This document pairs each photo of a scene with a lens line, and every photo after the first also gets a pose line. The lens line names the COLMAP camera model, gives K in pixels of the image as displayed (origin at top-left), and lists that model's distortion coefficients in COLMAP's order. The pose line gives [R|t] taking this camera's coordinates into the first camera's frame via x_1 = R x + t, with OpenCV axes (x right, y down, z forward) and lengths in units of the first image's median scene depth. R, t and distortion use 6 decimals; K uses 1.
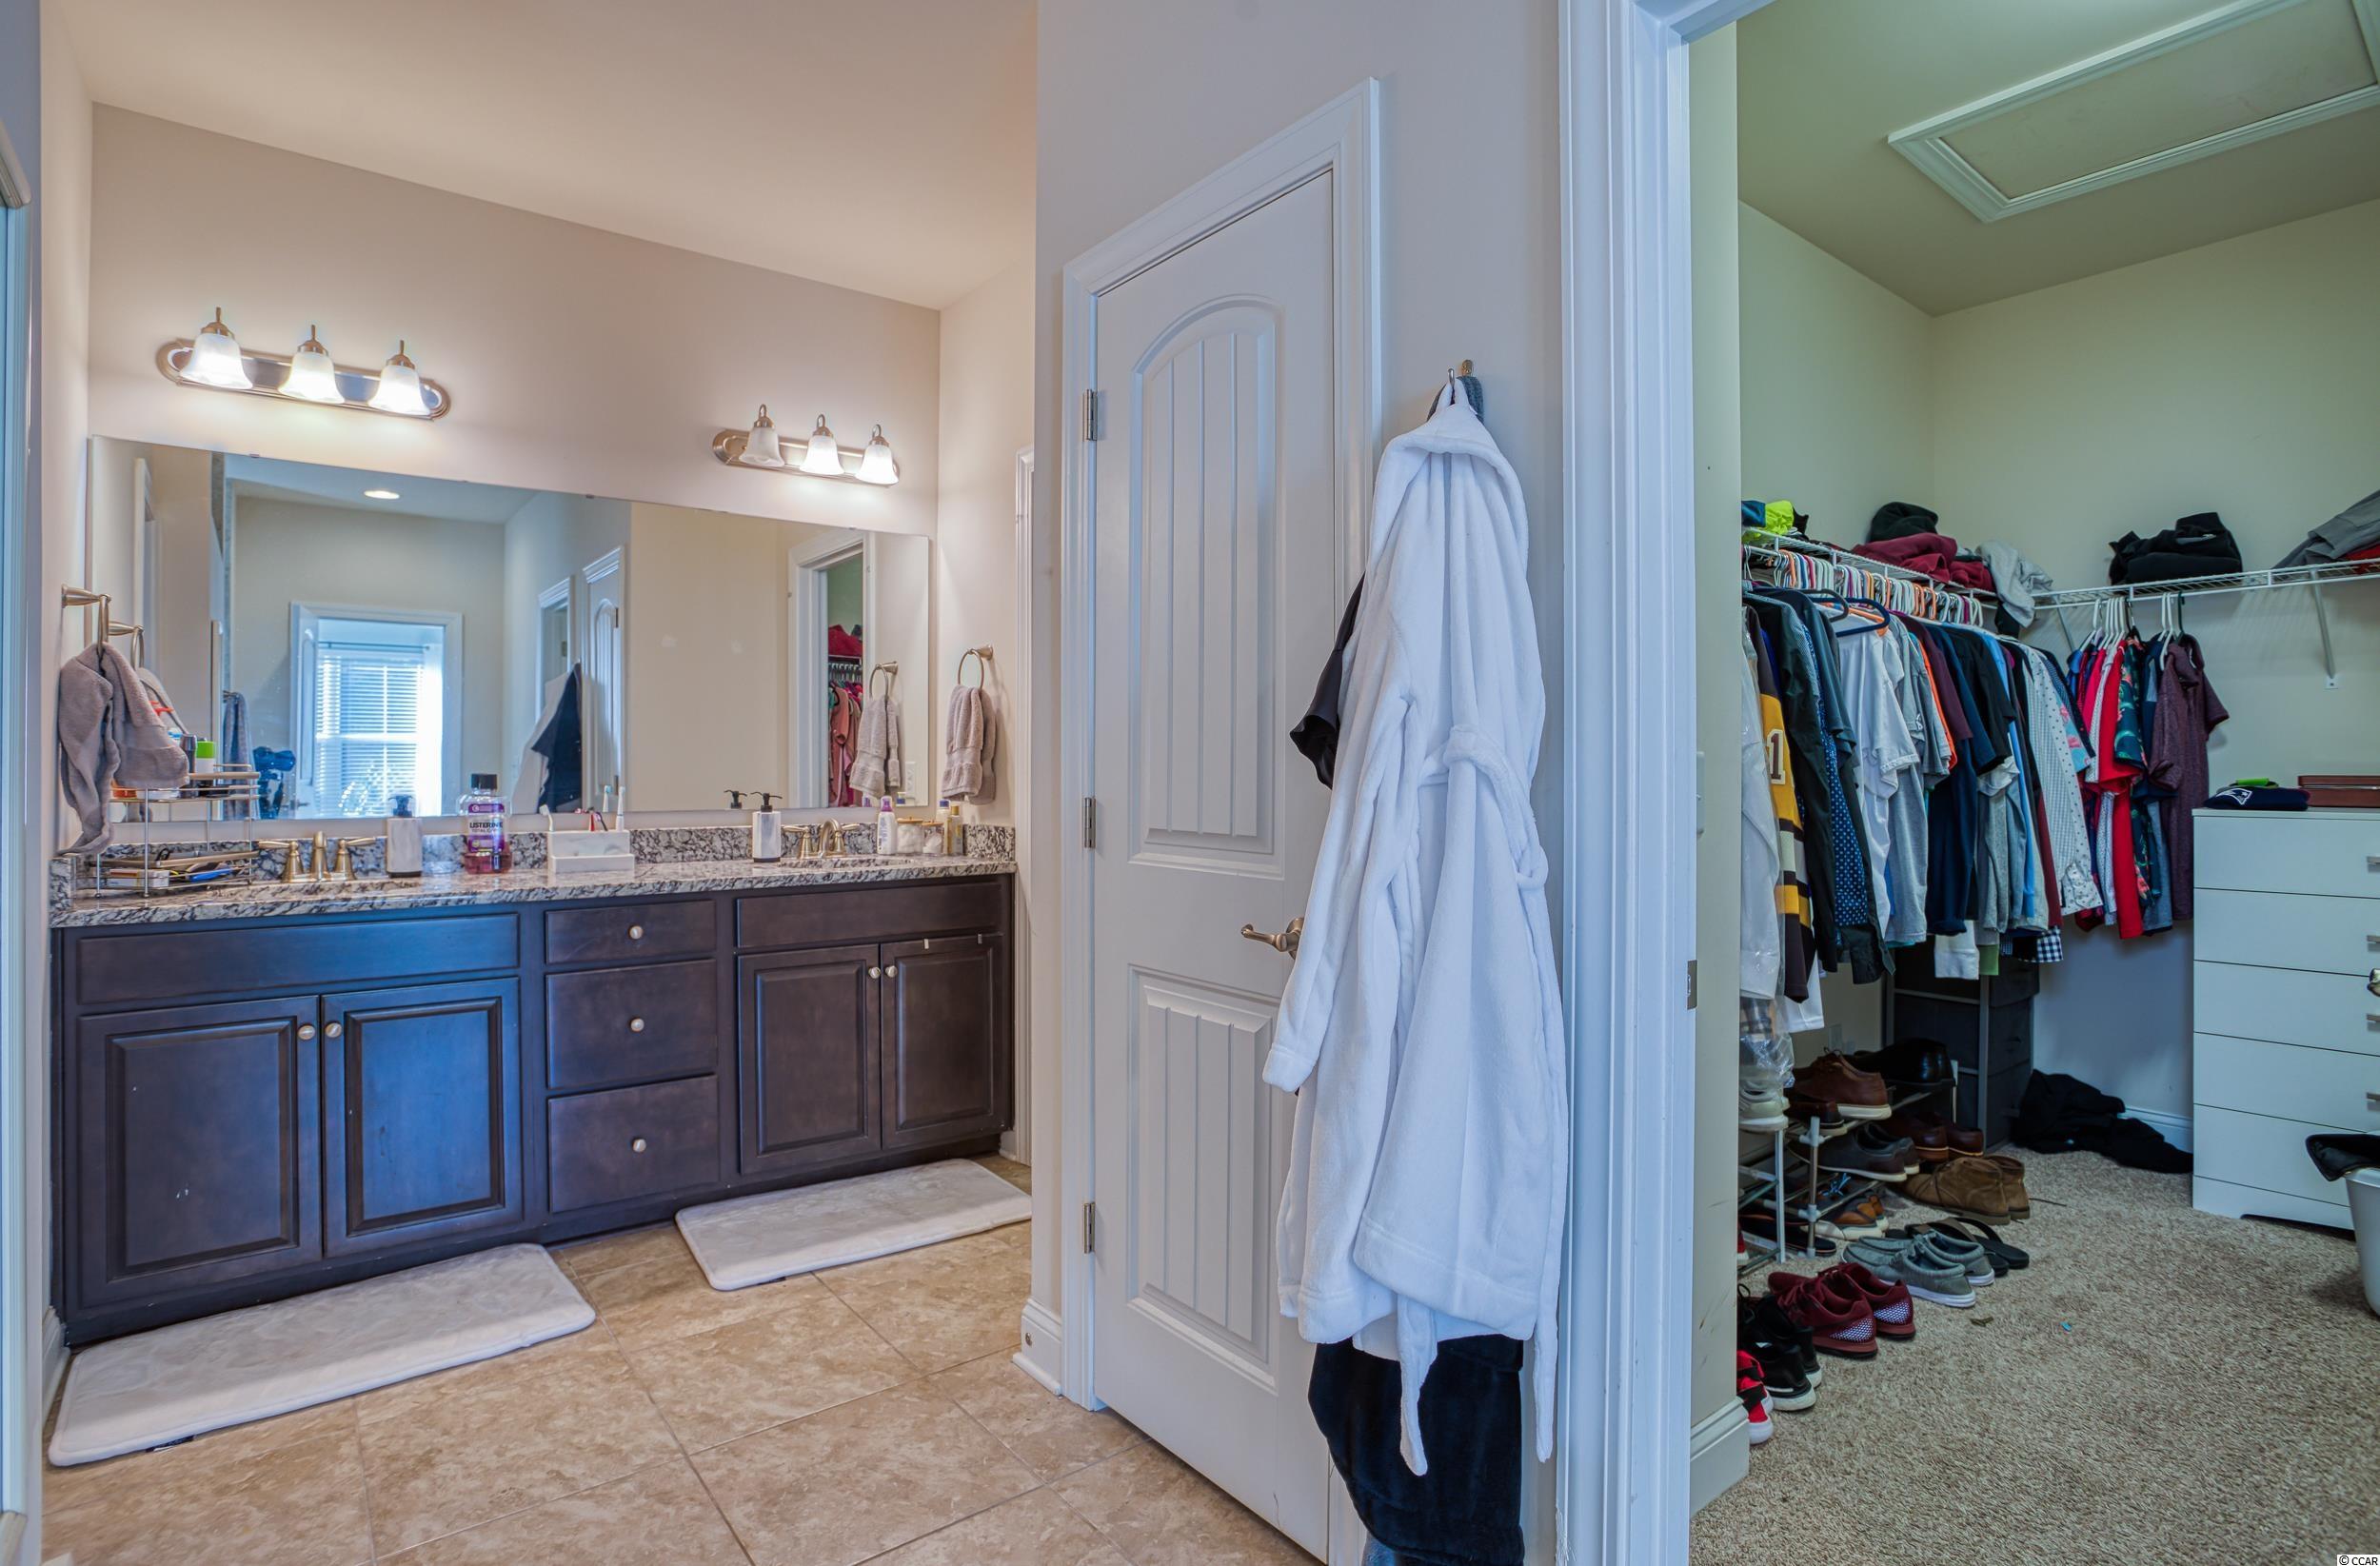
lens RADIAL K [[1187.1, 0, 1198.1], [0, 1187.1, 768.2], [0, 0, 1]] dist [-0.065991, 0.027689]
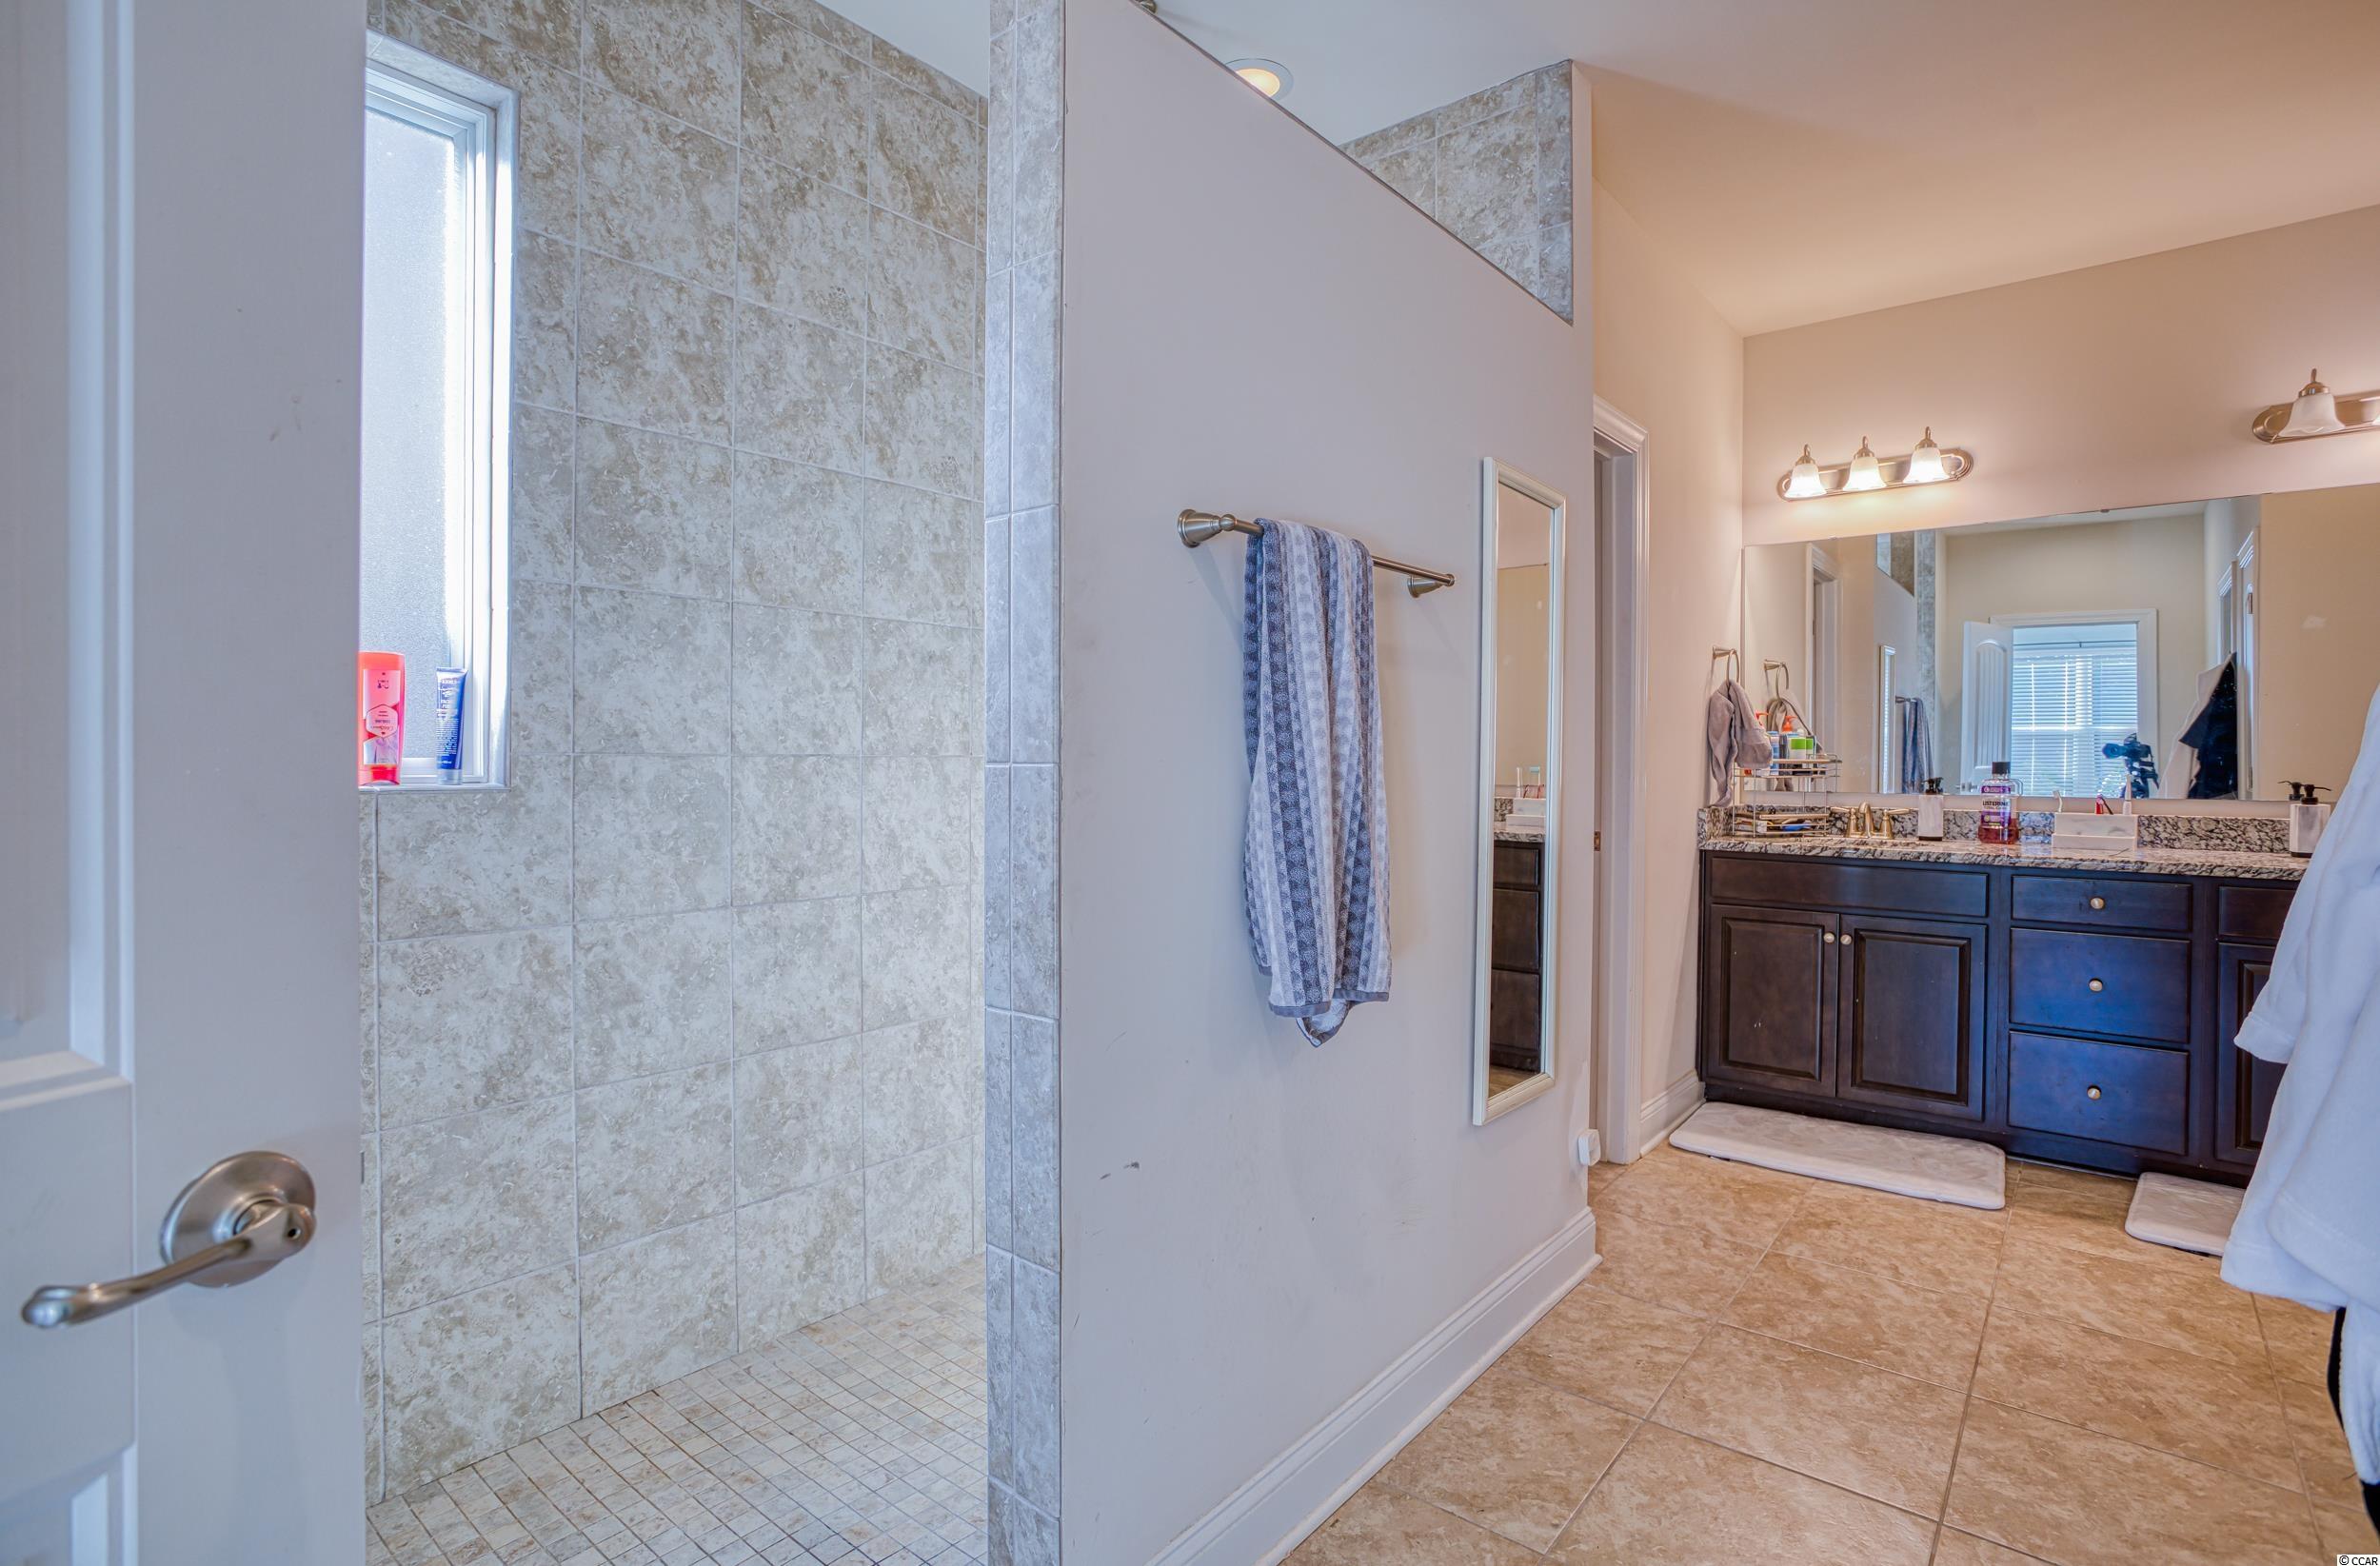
lens RADIAL K [[1187.1, 0, 1198.1], [0, 1187.1, 768.2], [0, 0, 1]] dist [-0.065991, 0.027689]
pose [[0.202779, 0.009225, -0.979181, 0.493845], [-0.004631, 0.999953, 0.008461, 0.006500], [0.979214, 0.002819, 0.202812, -0.079959]]
